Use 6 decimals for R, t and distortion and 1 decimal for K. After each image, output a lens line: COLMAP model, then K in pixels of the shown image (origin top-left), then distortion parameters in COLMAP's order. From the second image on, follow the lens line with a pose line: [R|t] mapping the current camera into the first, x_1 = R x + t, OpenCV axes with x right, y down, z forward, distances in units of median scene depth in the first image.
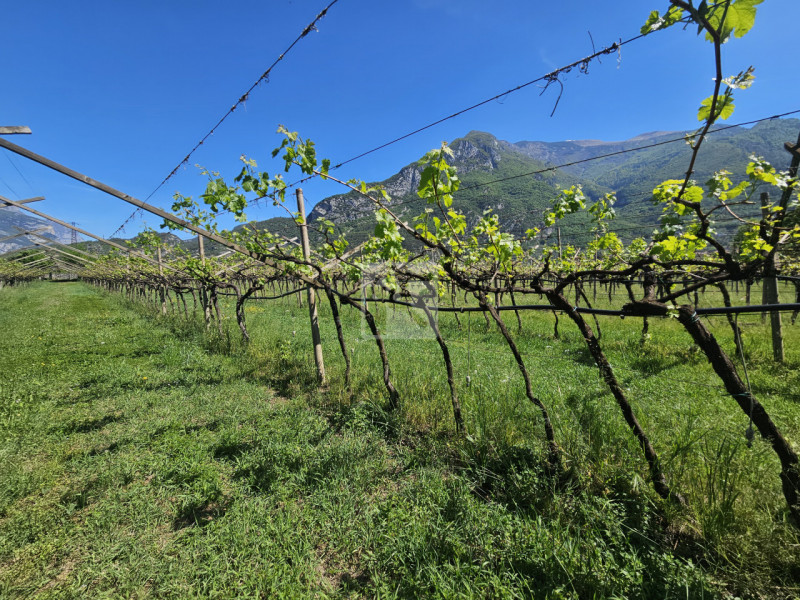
lens RADIAL K [[327.4, 0, 395.9], [0, 327.4, 299.9], [0, 0, 1]] dist [0.000910, 0.000069]
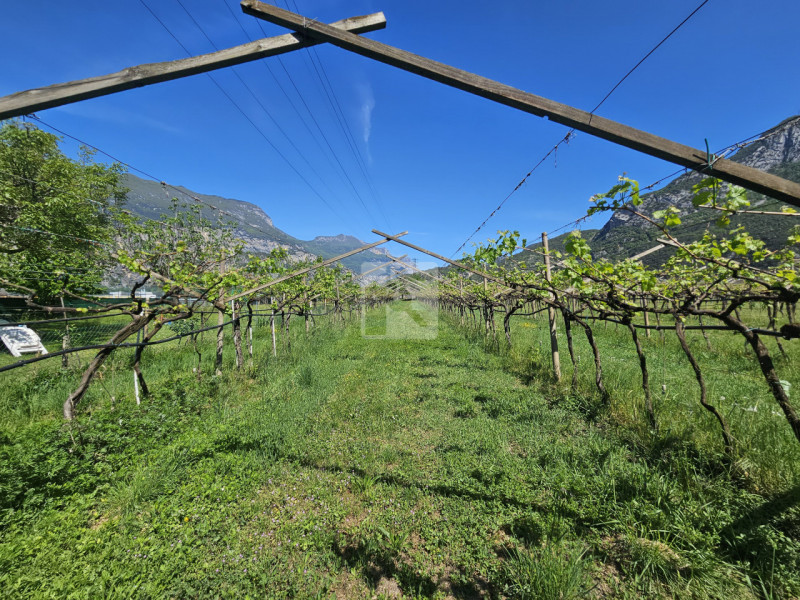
lens RADIAL K [[327.4, 0, 395.9], [0, 327.4, 299.9], [0, 0, 1]] dist [0.000910, 0.000069]
pose [[0.675877, -0.002939, -0.737008, 0.290791], [-0.037648, 0.998549, -0.038508, 0.006795], [0.736052, 0.053773, 0.674786, -0.340410]]
